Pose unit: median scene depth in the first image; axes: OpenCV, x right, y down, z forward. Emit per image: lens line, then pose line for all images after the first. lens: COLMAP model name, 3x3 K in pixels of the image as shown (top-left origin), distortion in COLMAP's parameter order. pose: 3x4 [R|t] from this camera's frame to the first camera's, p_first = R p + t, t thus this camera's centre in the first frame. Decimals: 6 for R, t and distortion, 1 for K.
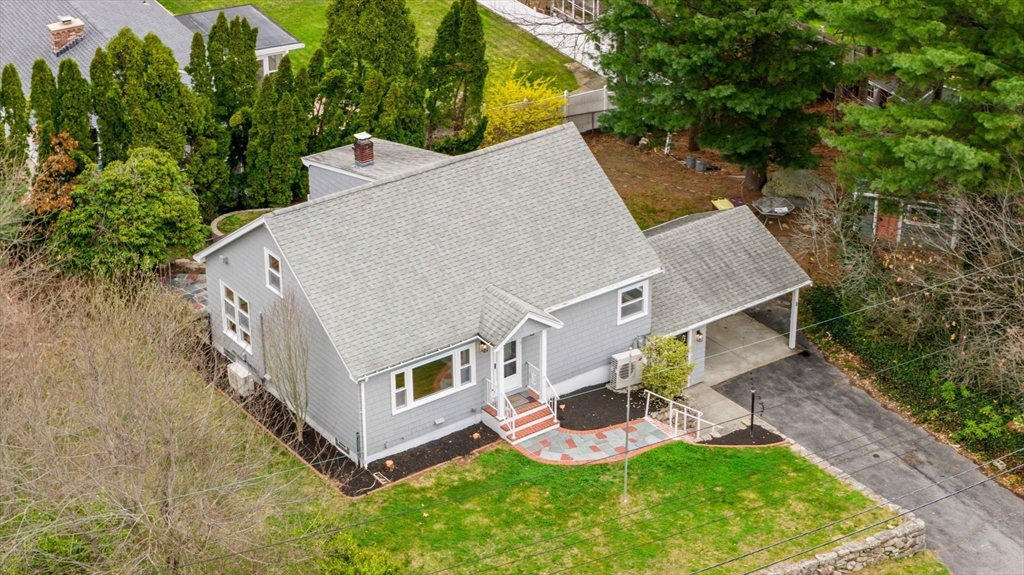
lens RADIAL K [[2117.6, 0, 516.9], [0, 2117.6, 289.7], [0, 0, 1]] dist [-0.168712, 0.000000]
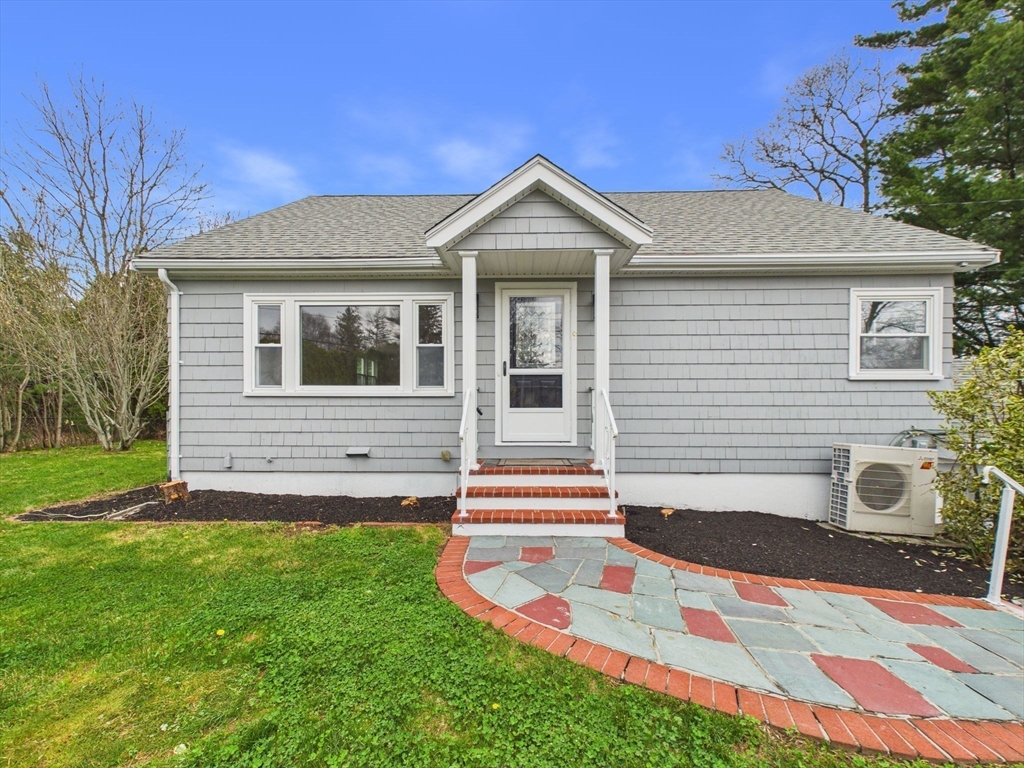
lens RADIAL K [[414.7, 0, 510.1], [0, 414.7, 406.6], [0, 0, 1]] dist [0.003230, -0.000486]
pose [[0.787135, 0.006041, -0.616751, 0.047039], [-0.292920, 0.883649, -0.365187, 0.076819], [0.542785, 0.468110, 0.697321, 0.949410]]
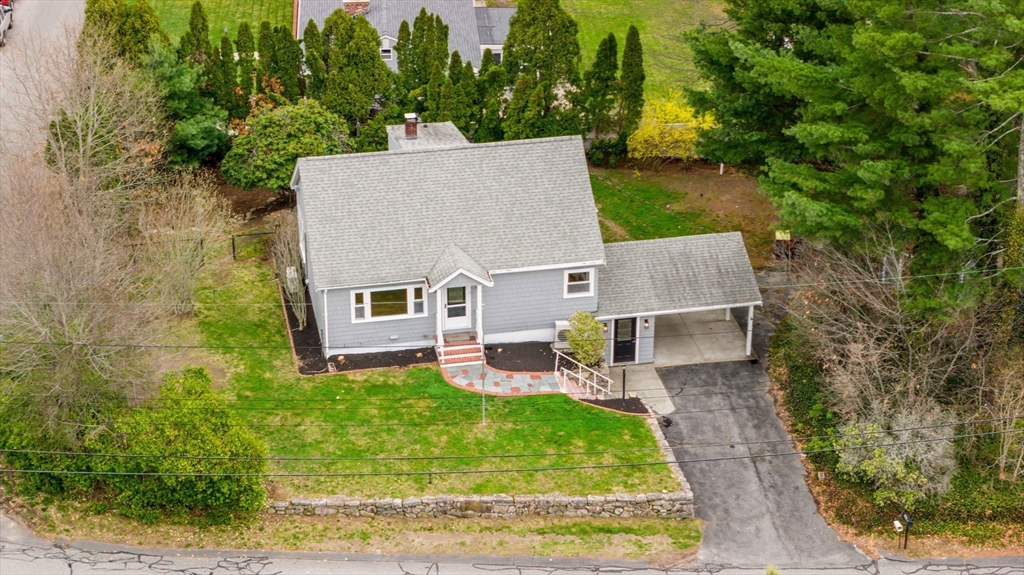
lens RADIAL K [[2117.6, 0, 508.0], [0, 2117.6, 284.0], [0, 0, 1]] dist [-0.168712, 0.000000]
pose [[0.907001, 0.202090, -0.369471, 0.505233], [-0.202253, 0.978567, 0.038743, -0.035411], [0.369382, 0.039587, 0.928434, -0.192297]]
